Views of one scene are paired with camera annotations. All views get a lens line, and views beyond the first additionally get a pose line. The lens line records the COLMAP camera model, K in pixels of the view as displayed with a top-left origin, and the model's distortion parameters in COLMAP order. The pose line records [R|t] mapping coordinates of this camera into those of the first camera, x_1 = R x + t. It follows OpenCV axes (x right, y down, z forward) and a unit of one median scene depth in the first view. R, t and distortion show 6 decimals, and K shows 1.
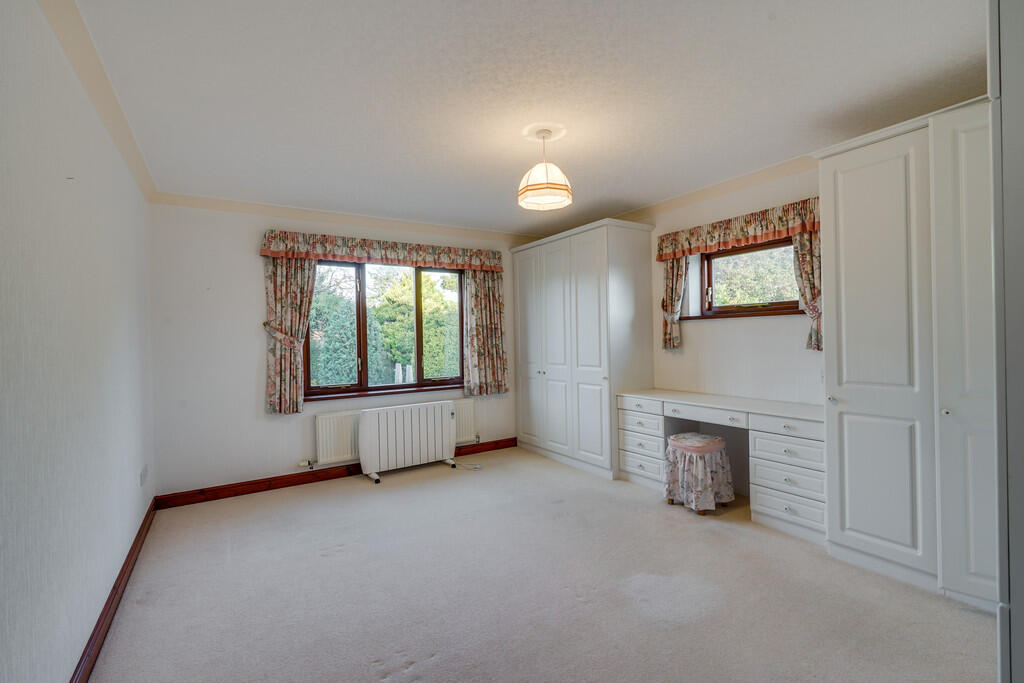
lens RADIAL K [[460.5, 0, 511.7], [0, 460.5, 338.7], [0, 0, 1]] dist [-0.002664, -0.000202]
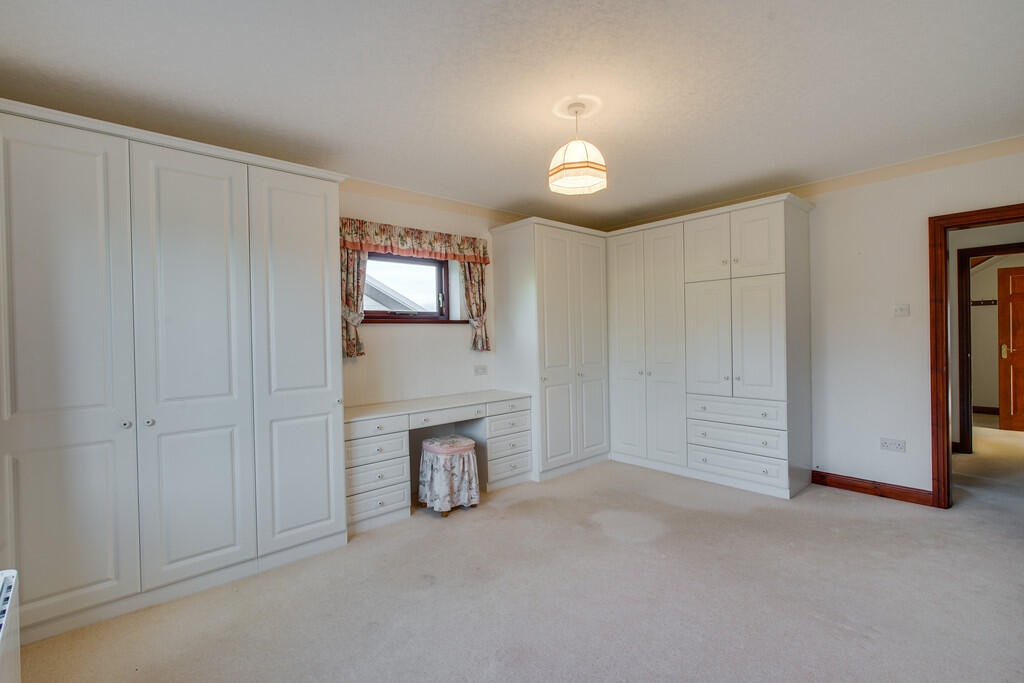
lens RADIAL K [[460.5, 0, 511.7], [0, 460.5, 338.7], [0, 0, 1]] dist [-0.002664, -0.000202]
pose [[-0.159173, 0.019527, 0.987058, -0.649364], [0.028881, 0.999469, -0.015116, 0.012085], [-0.986828, 0.026101, -0.159653, 1.056116]]
